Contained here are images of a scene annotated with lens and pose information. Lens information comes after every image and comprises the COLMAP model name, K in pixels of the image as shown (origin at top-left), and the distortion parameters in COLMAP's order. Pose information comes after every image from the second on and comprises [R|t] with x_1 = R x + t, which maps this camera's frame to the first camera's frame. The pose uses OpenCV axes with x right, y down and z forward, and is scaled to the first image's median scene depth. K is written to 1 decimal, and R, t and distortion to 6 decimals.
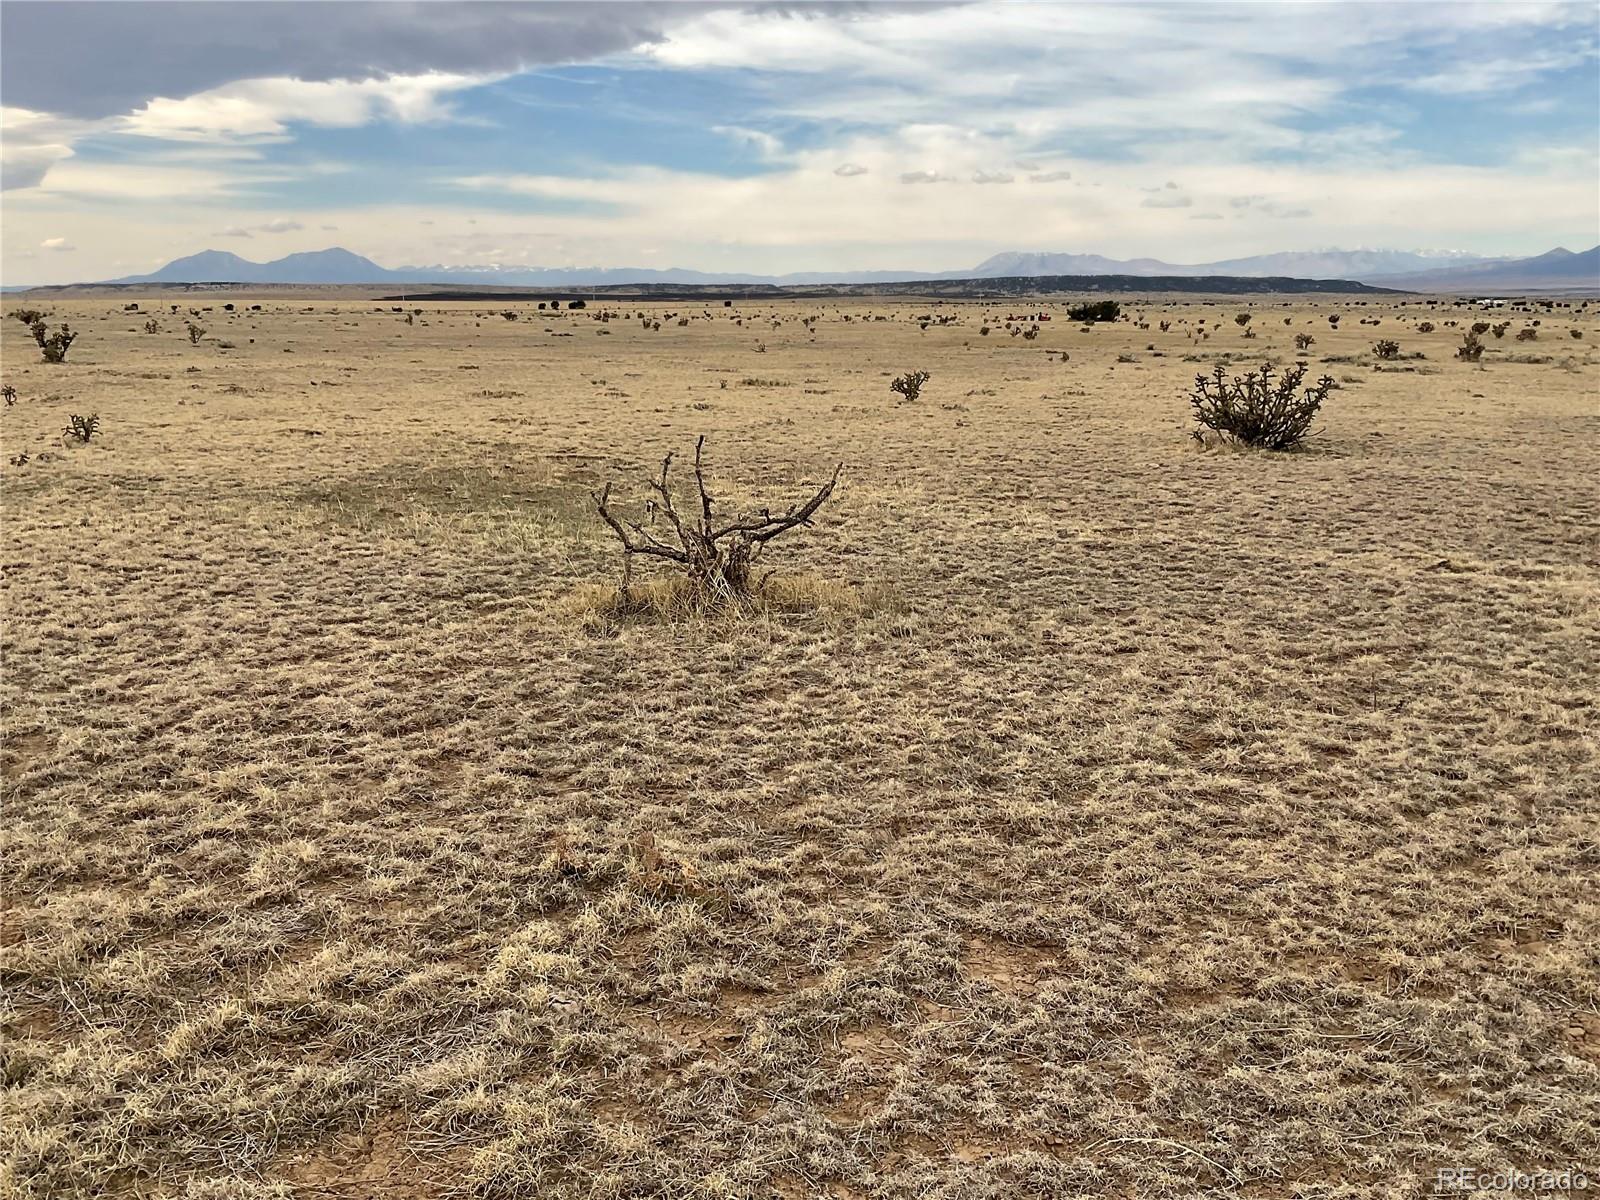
lens RADIAL K [[1538.4, 0, 784.3], [0, 1538.4, 593.9], [0, 0, 1]] dist [0.148104, -0.330448]
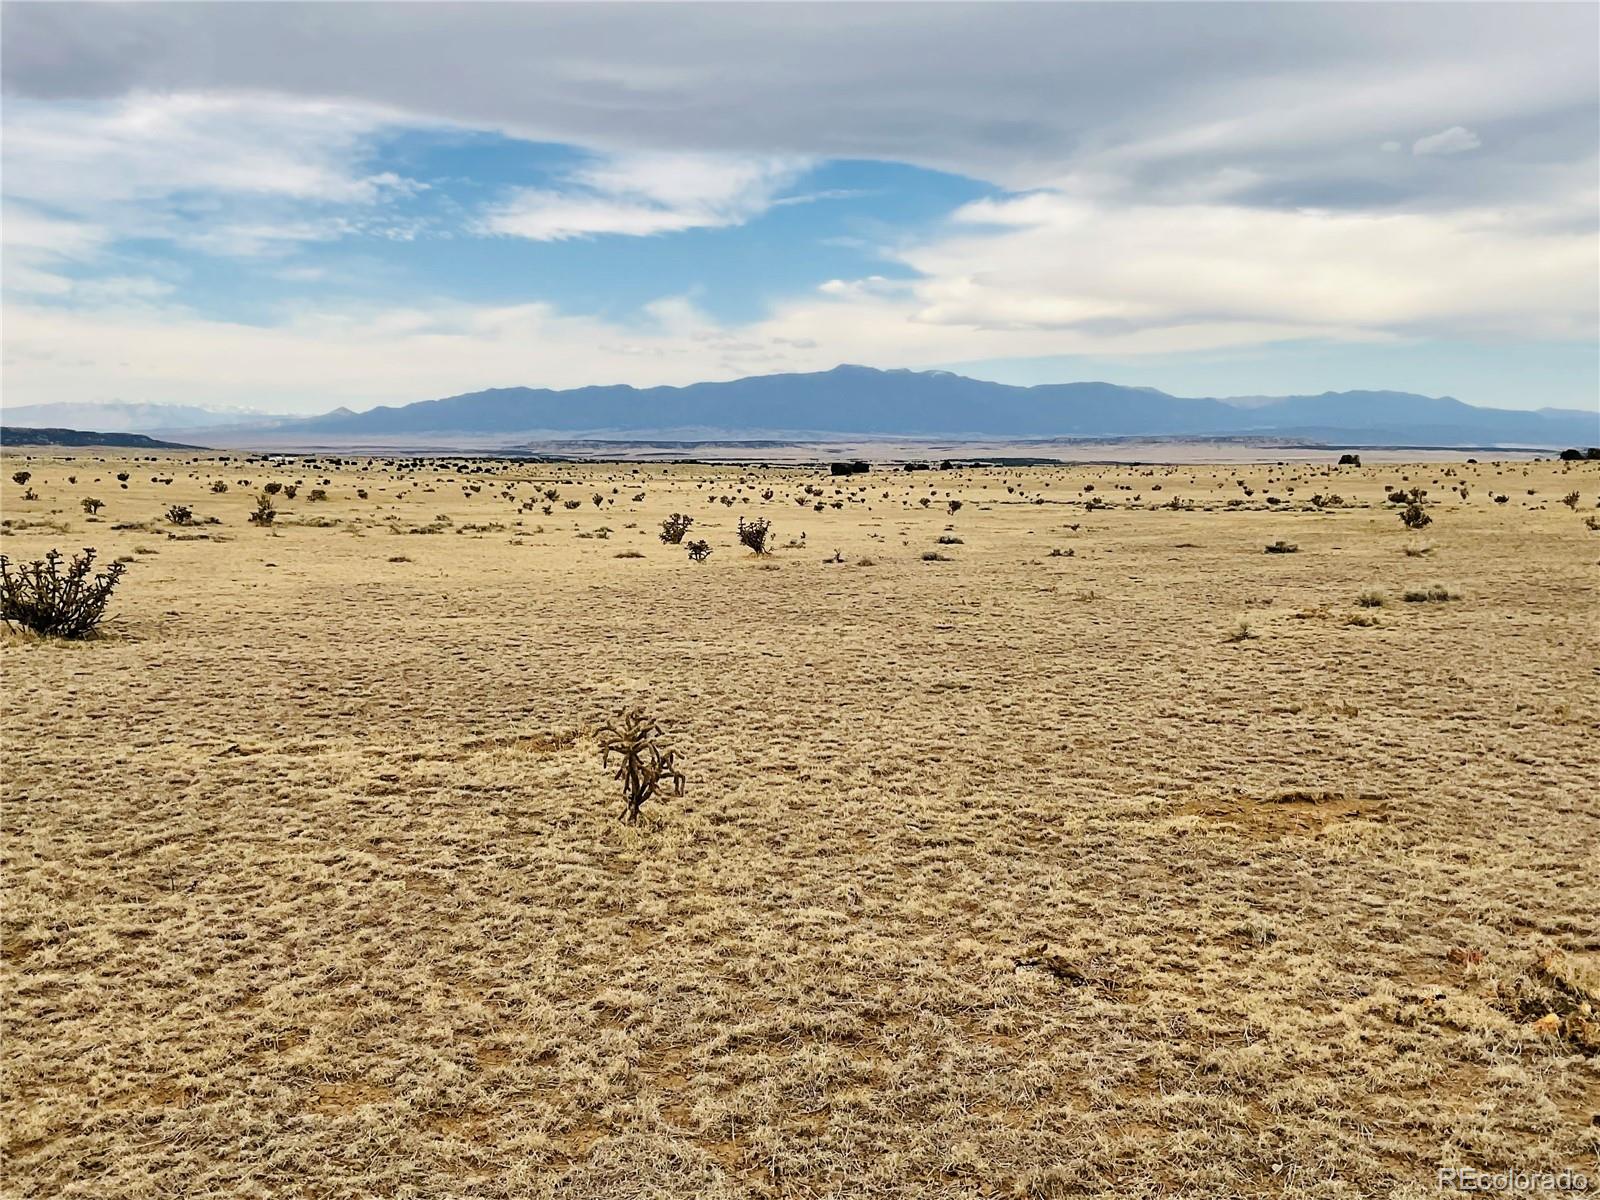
lens RADIAL K [[1628.9, 0, 783.9], [0, 1628.9, 599.6], [0, 0, 1]] dist [0.140576, -0.309611]
pose [[0.756547, -0.047620, 0.652203, -0.069541], [0.111836, 0.992074, -0.057293, -0.020625], [-0.644305, 0.116285, 0.755876, -0.244497]]
